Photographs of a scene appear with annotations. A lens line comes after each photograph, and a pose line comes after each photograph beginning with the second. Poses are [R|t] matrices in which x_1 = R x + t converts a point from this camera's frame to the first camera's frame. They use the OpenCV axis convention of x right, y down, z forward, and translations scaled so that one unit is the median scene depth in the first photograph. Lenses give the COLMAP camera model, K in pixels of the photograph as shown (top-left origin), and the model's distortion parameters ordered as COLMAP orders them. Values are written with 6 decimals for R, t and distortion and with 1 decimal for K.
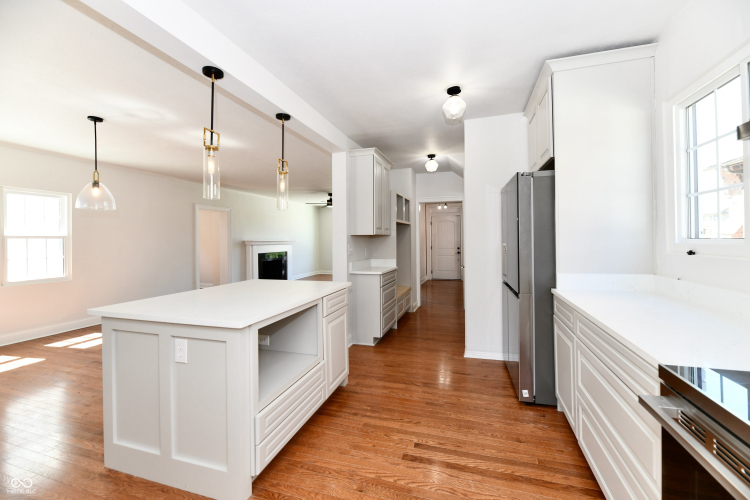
lens RADIAL K [[308.2, 0, 380.4], [0, 308.2, 239.4], [0, 0, 1]] dist [-0.001445, -0.002270]
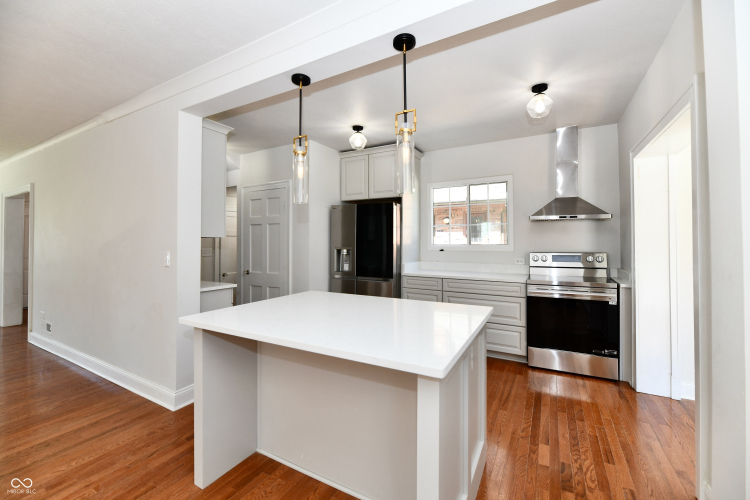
lens RADIAL K [[308.2, 0, 380.4], [0, 308.2, 239.4], [0, 0, 1]] dist [-0.001445, -0.002270]
pose [[0.206411, 0.021850, 0.978221, -0.695620], [-0.002351, 0.999759, -0.021835, 0.005181], [-0.978463, 0.002207, 0.206413, 0.456408]]
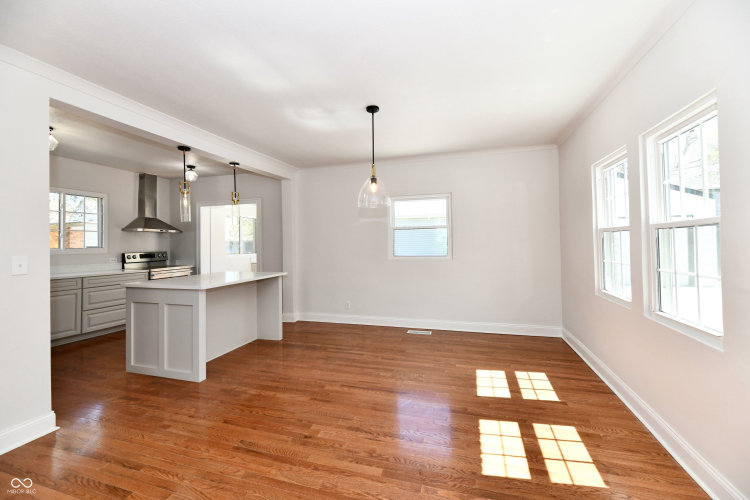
lens RADIAL K [[308.2, 0, 380.4], [0, 308.2, 239.4], [0, 0, 1]] dist [-0.001445, -0.002270]
pose [[-0.999672, 0.023368, -0.010526, -0.766399], [0.023516, 0.999623, -0.014144, 0.009562], [0.010192, -0.014387, -0.999845, 1.579883]]
